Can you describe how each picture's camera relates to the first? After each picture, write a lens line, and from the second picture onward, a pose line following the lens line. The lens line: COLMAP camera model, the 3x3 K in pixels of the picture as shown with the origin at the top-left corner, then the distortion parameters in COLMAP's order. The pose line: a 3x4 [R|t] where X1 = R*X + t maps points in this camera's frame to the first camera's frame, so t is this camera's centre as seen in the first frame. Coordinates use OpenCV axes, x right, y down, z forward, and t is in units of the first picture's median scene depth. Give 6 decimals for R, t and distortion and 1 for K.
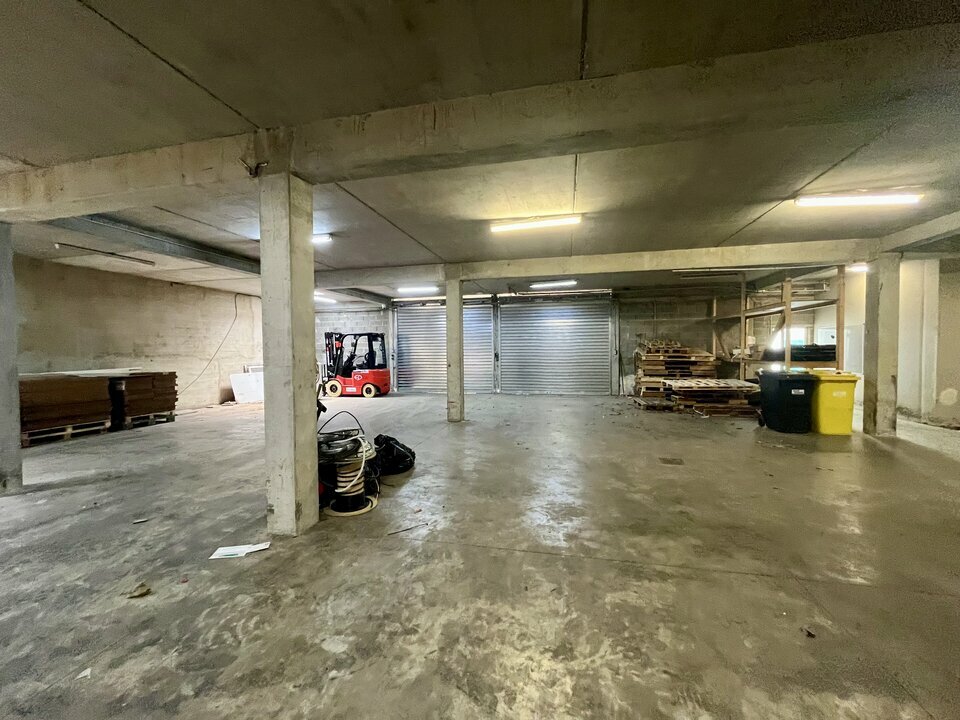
lens RADIAL K [[387.7, 0, 478.2], [0, 387.7, 358.4], [0, 0, 1]] dist [-0.001019, 0.000789]
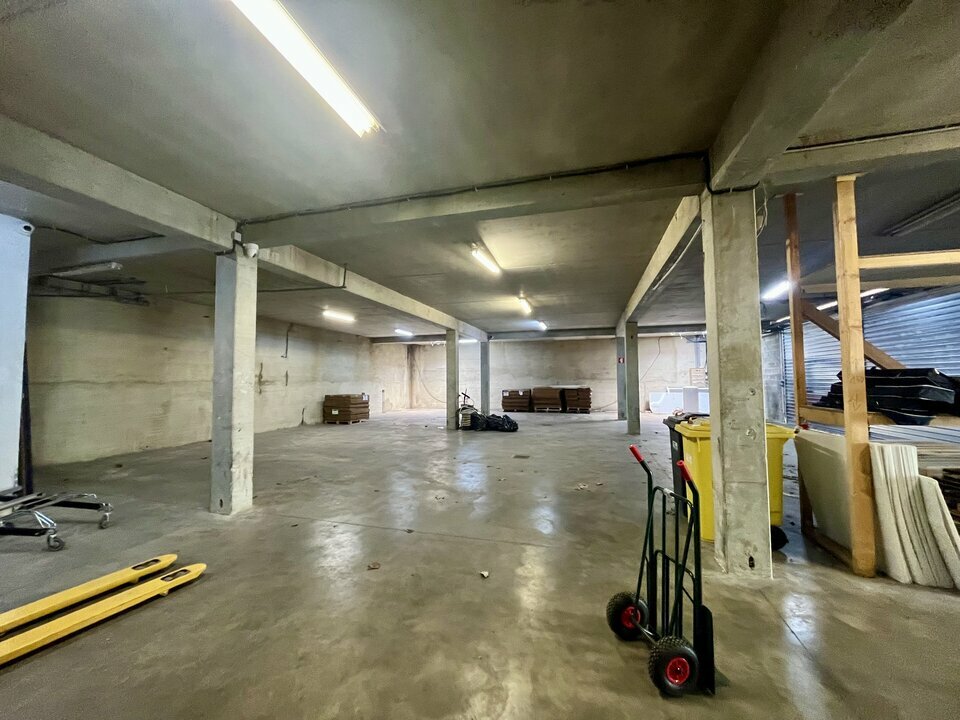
lens RADIAL K [[387.7, 0, 479.8], [0, 387.7, 362.7], [0, 0, 1]] dist [-0.001019, 0.000789]
pose [[-0.041381, -0.033956, -0.998566, 1.105116], [-0.018895, 0.999270, -0.033197, -0.015504], [0.998965, 0.017494, -0.041993, 0.506896]]
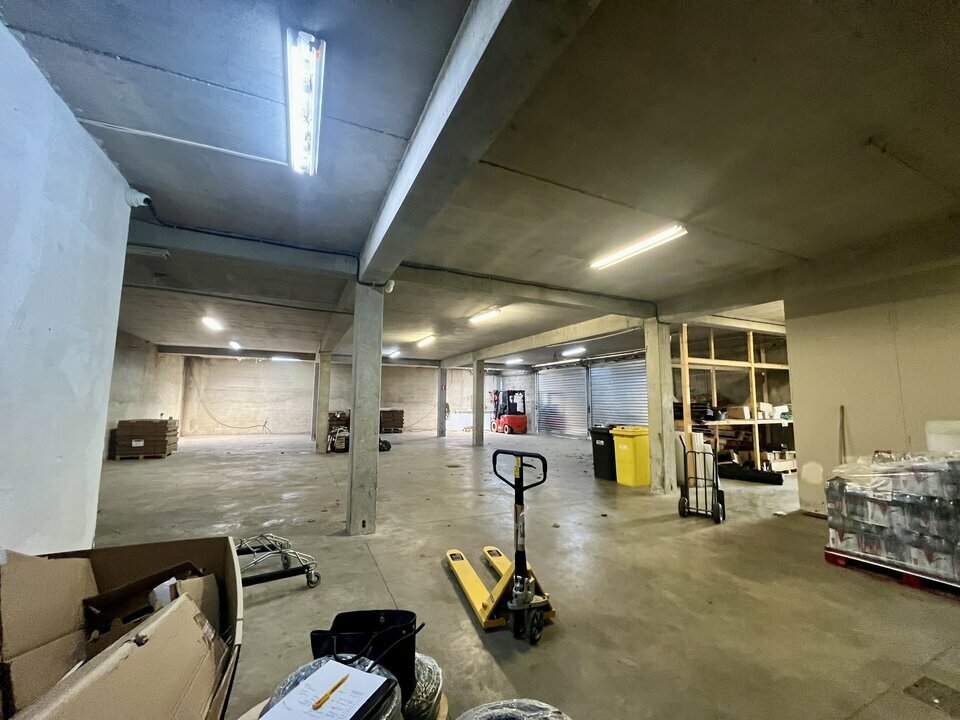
lens RADIAL K [[387.7, 0, 478.5], [0, 387.7, 358.8], [0, 0, 1]] dist [-0.001019, 0.000789]
pose [[0.624844, -0.071644, -0.777455, 1.124370], [-0.033893, 0.992353, -0.118687, -0.007072], [0.780014, 0.100511, 0.617638, -0.037269]]
